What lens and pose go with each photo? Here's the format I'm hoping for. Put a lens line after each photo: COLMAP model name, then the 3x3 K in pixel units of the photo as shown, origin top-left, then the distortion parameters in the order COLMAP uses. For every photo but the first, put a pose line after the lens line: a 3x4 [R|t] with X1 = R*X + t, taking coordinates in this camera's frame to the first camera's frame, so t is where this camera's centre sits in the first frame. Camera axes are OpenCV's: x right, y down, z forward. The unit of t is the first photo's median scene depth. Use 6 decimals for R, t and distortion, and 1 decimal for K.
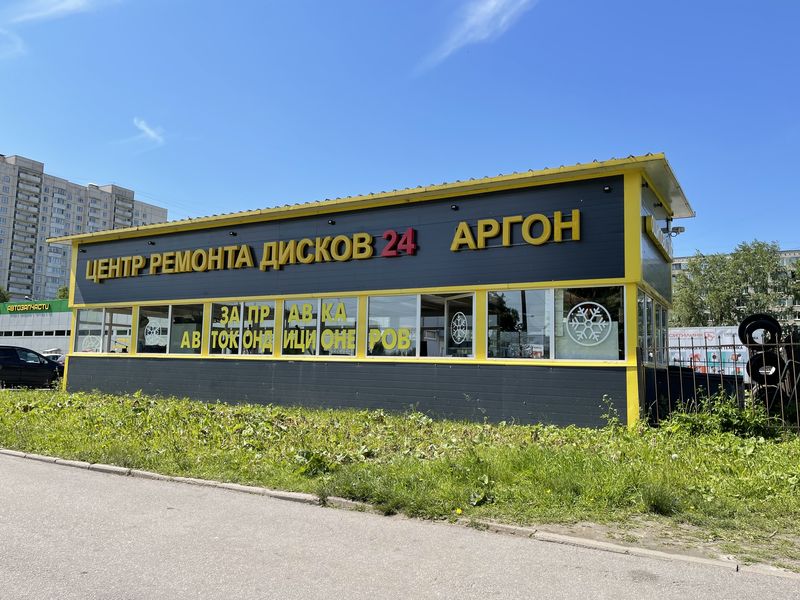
lens RADIAL K [[604.5, 0, 403.8], [0, 604.5, 301.0], [0, 0, 1]] dist [0.072940, -0.105668]
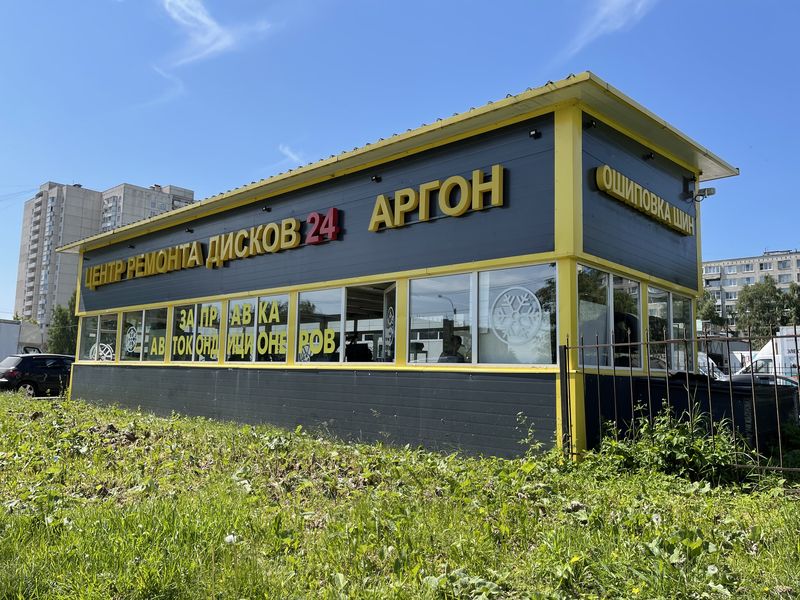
lens RADIAL K [[604.5, 0, 403.8], [0, 604.5, 301.0], [0, 0, 1]] dist [0.072940, -0.105668]
pose [[0.974042, -0.028681, -0.224544, 0.253582], [0.025570, 0.999533, -0.016751, 0.021136], [0.224919, 0.010575, 0.974320, 0.181979]]
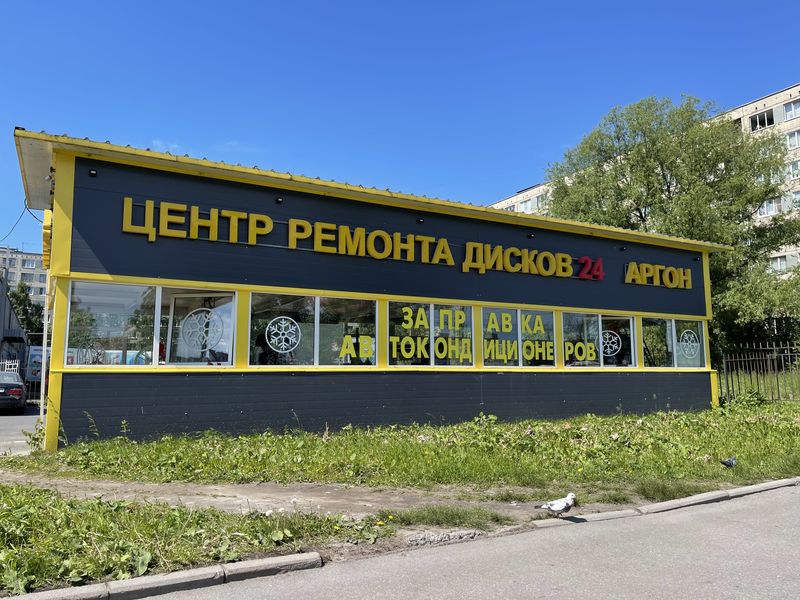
lens RADIAL K [[616.0, 0, 420.0], [0, 616.0, 299.0], [0, 0, 1]] dist [0.073100, -0.126893]
pose [[0.500201, 0.080094, 0.862197, -1.053916], [-0.075764, 0.995942, -0.048564, 0.039236], [-0.862588, -0.041032, 0.504240, 0.598261]]
